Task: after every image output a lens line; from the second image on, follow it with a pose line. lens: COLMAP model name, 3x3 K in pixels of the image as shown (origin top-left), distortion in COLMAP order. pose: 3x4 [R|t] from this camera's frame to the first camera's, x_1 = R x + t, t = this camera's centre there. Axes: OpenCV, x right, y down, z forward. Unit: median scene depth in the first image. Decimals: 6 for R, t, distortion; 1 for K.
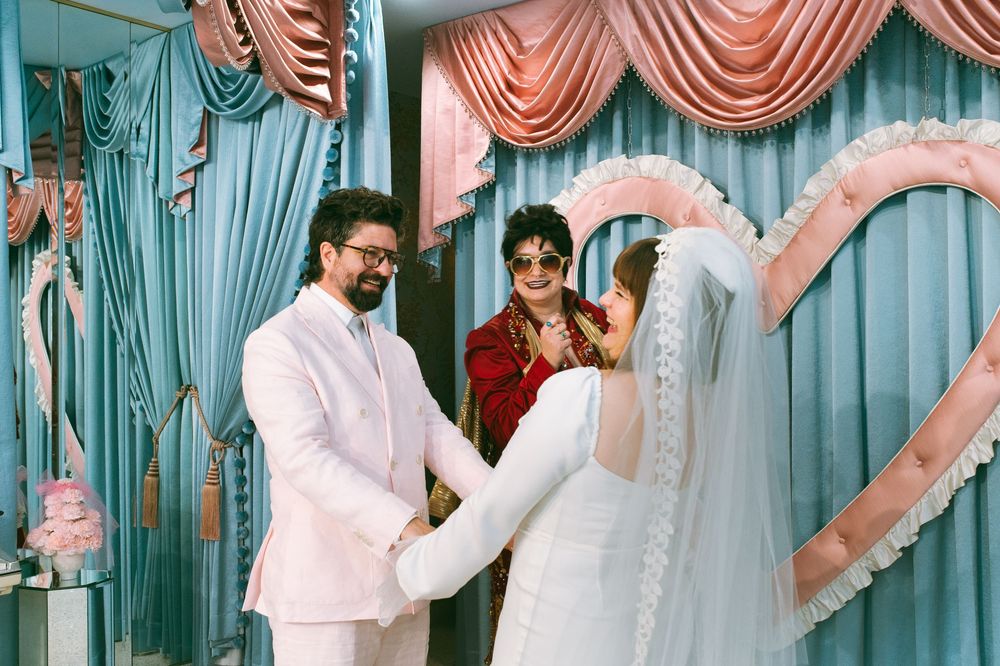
lens RADIAL K [[977.2, 0, 494.5], [0, 977.2, 340.8], [0, 0, 1]] dist [-0.063613, 0.086396]
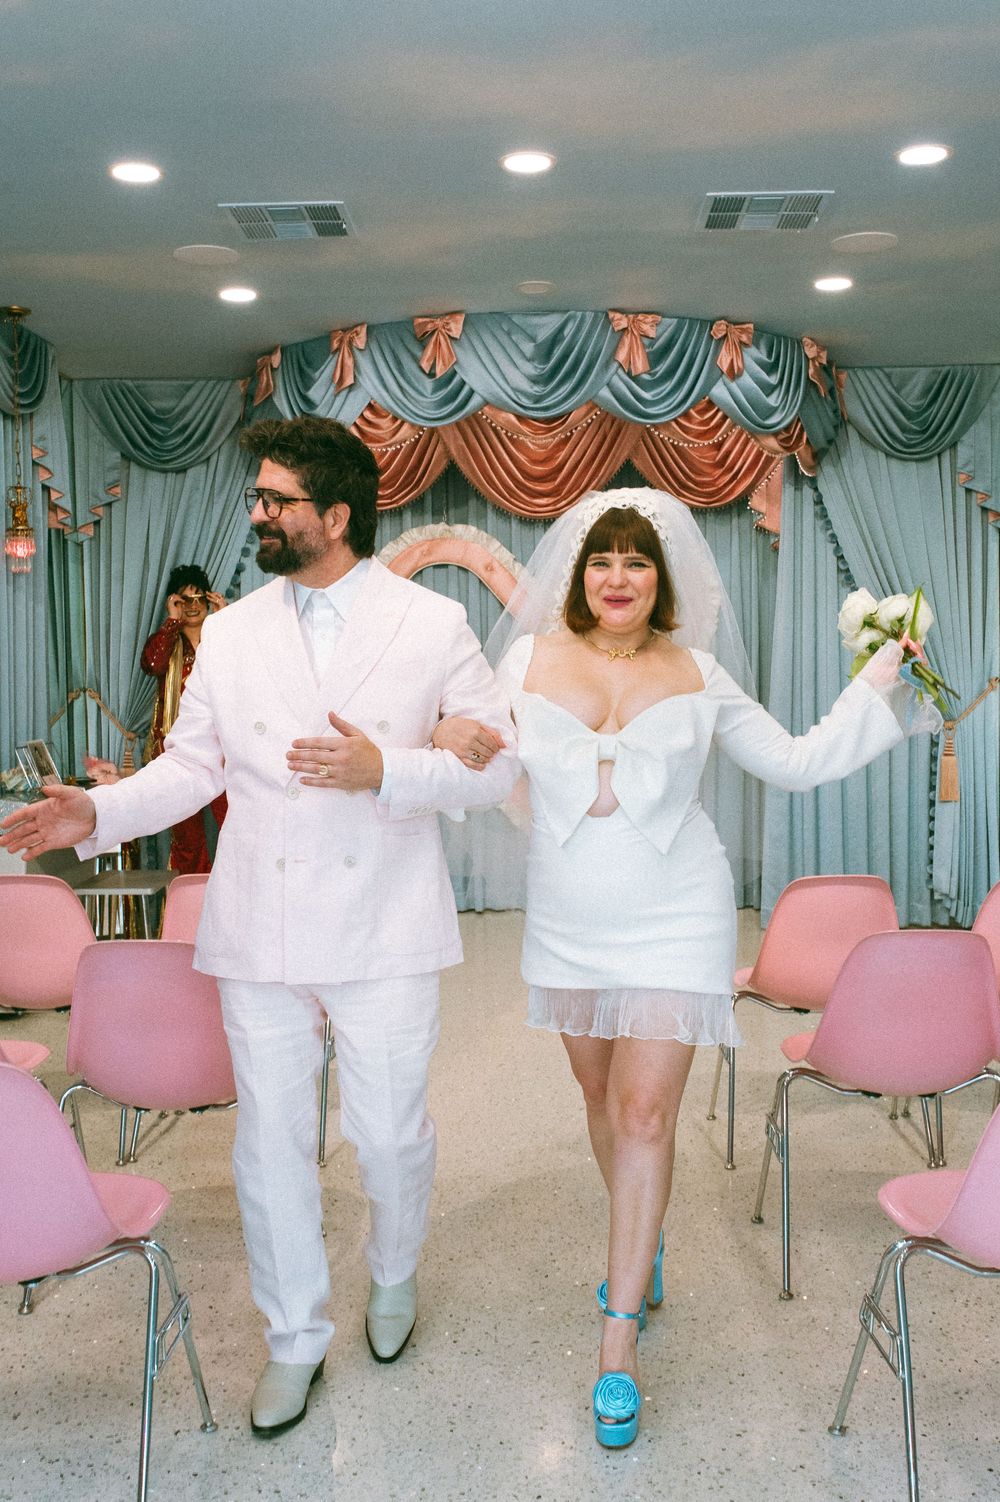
lens RADIAL K [[1613.3, 0, 500.0], [0, 1613.3, 751.0], [0, 0, 1]] dist [-0.046062, 0.010960]
pose [[0.789505, -0.031889, 0.612915, -1.267509], [0.000994, 0.998714, 0.050681, 0.027959], [-0.613743, -0.039403, 0.788522, -0.953655]]
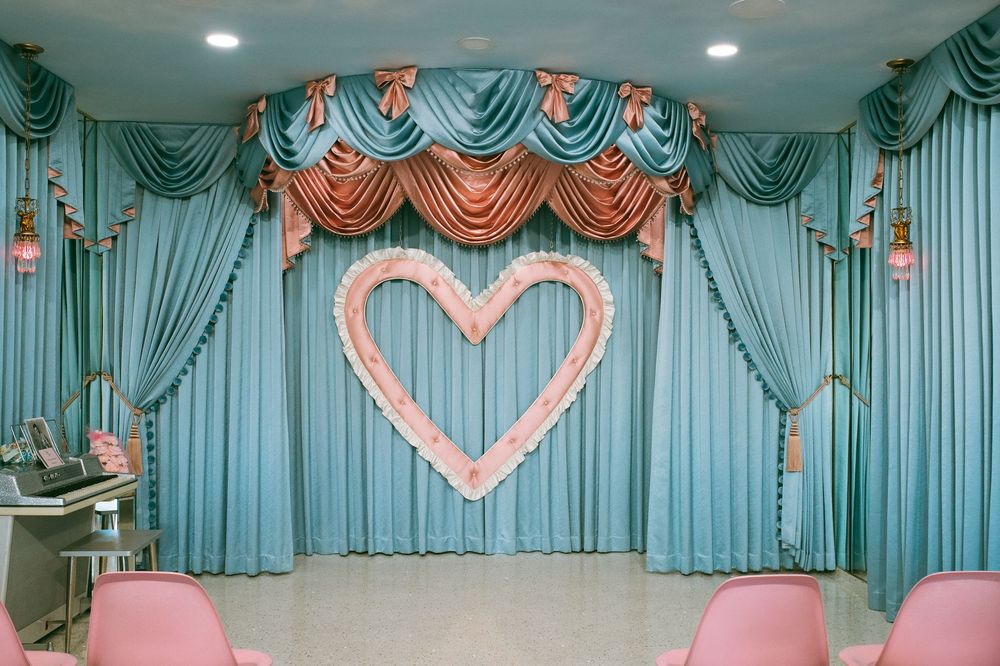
lens RADIAL K [[1046.5, 0, 533.5], [0, 1046.5, 352.7], [0, 0, 1]] dist [-0.046827, 0.023874]
pose [[0.734183, 0.016779, 0.678745, -1.009664], [-0.015000, 0.999851, -0.008493, 0.024055], [-0.678786, -0.003946, 0.734325, -0.627578]]
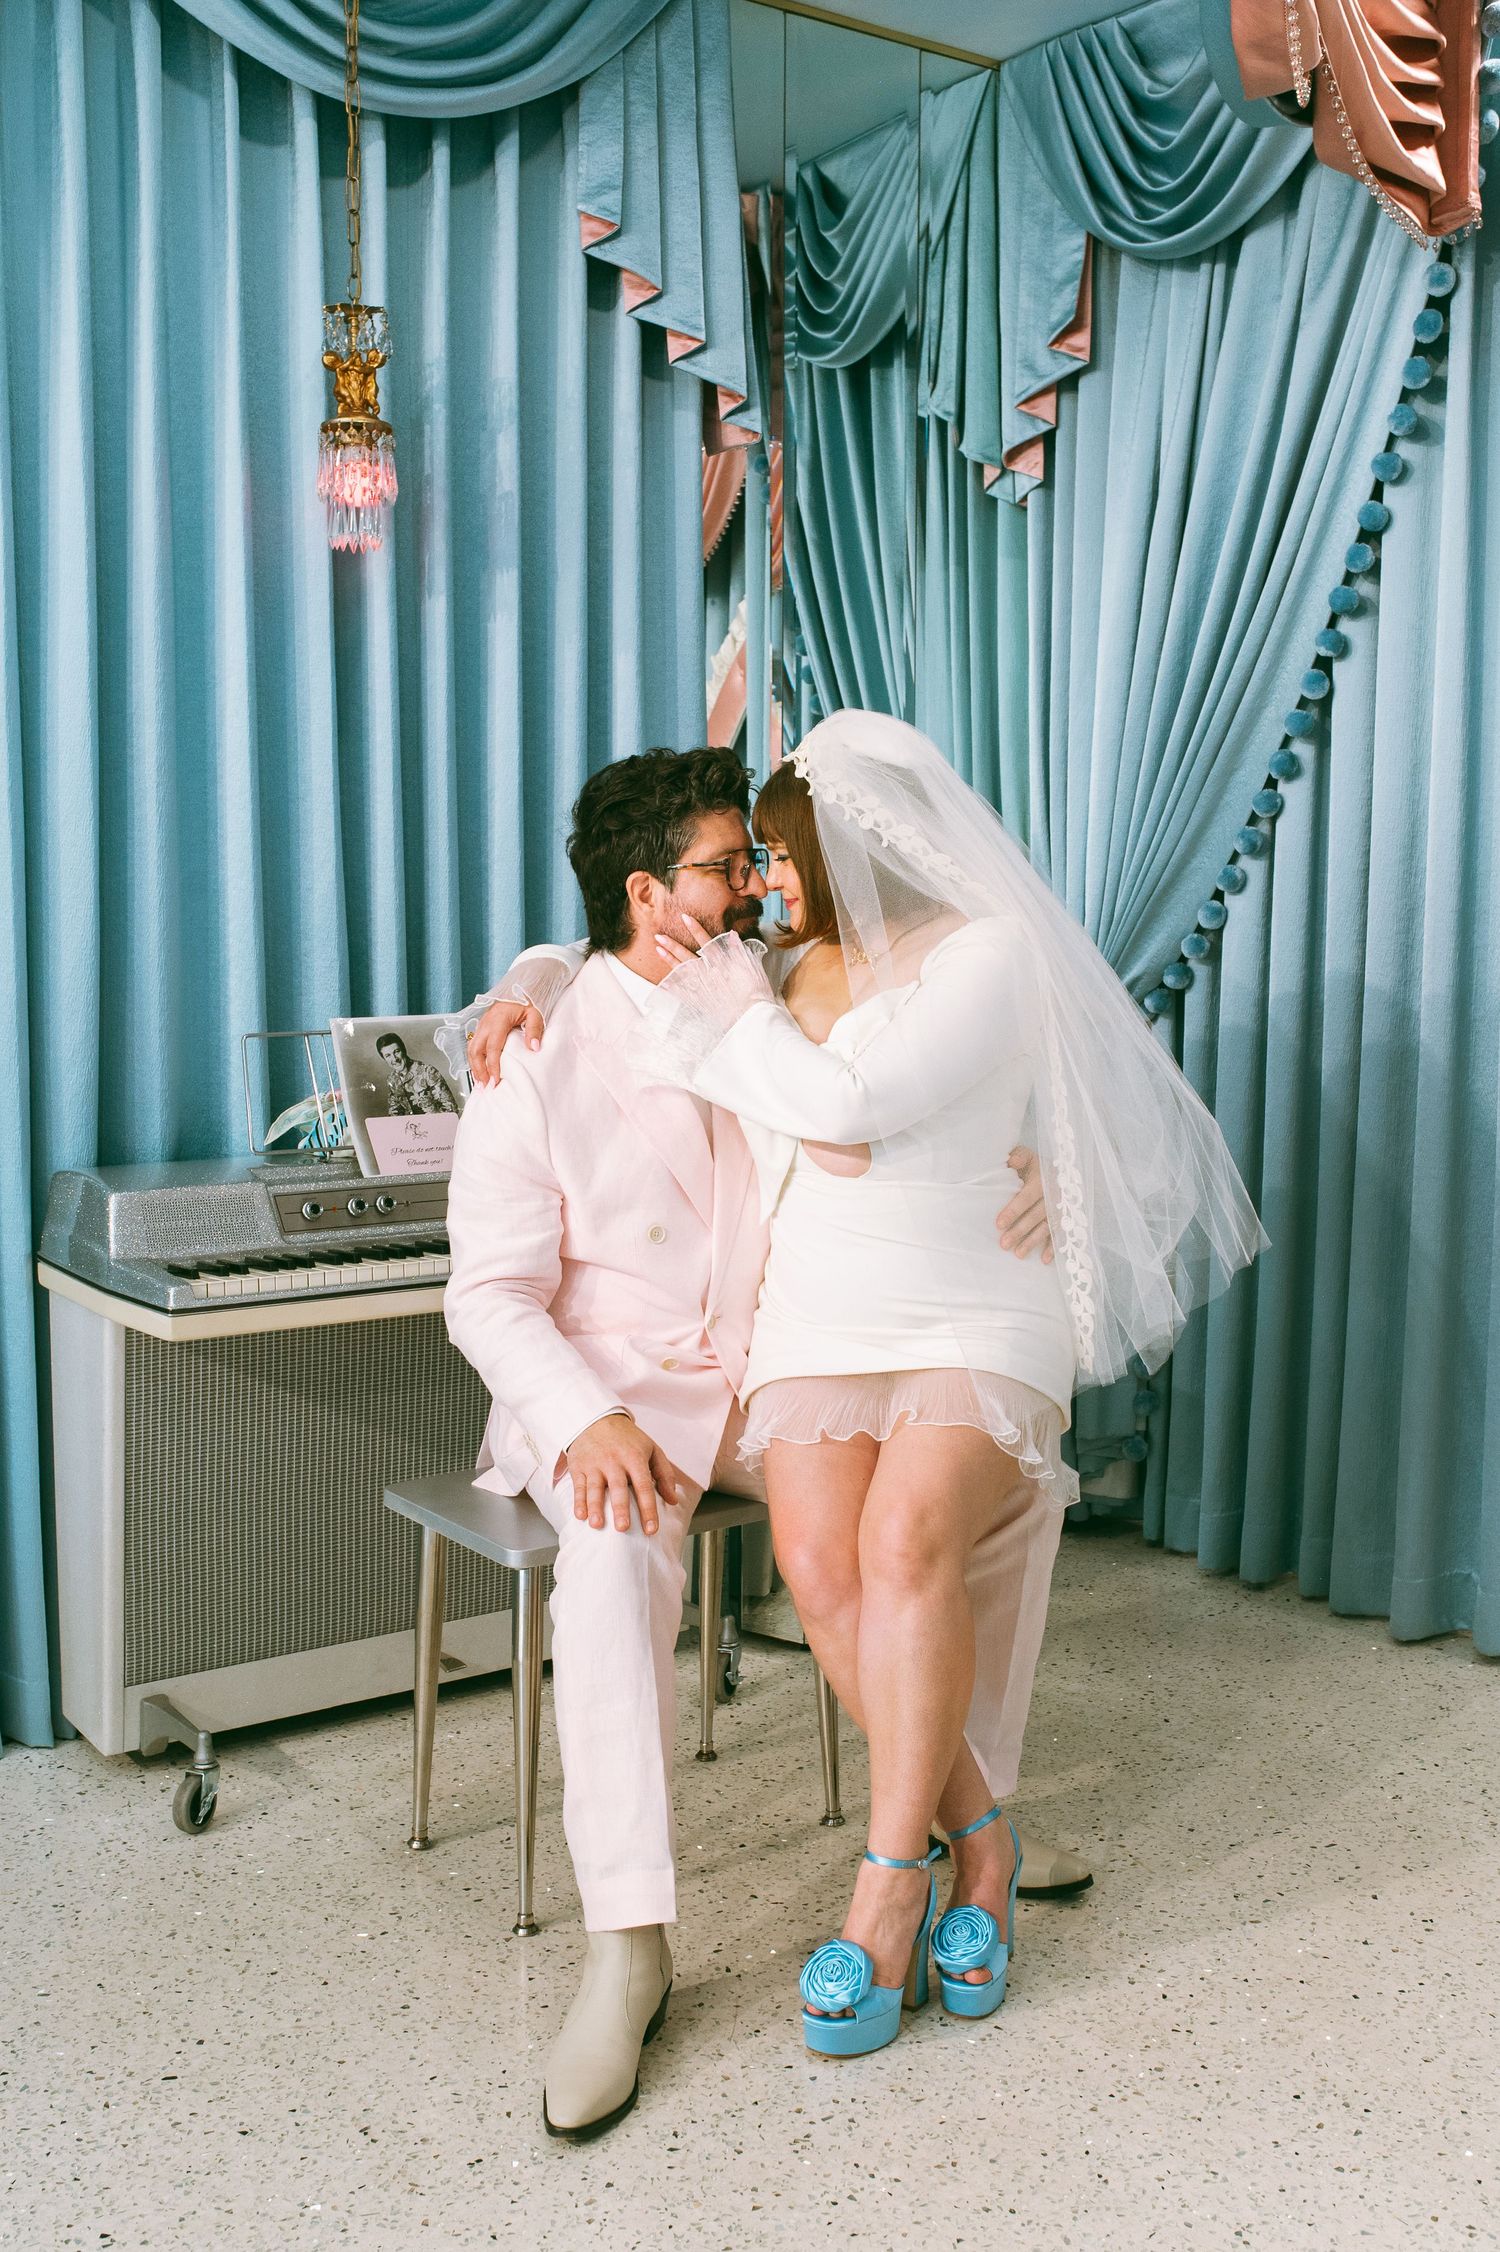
lens RADIAL K [[2200.6, 0, 750.0], [0, 2200.6, 1126.0], [0, 0, 1]] dist [-0.063613, 0.086396]
pose [[0.963077, 0.035190, -0.266917, -0.185657], [-0.004713, 0.993472, 0.113975, 0.048065], [0.269186, -0.108509, 0.956956, -0.022528]]
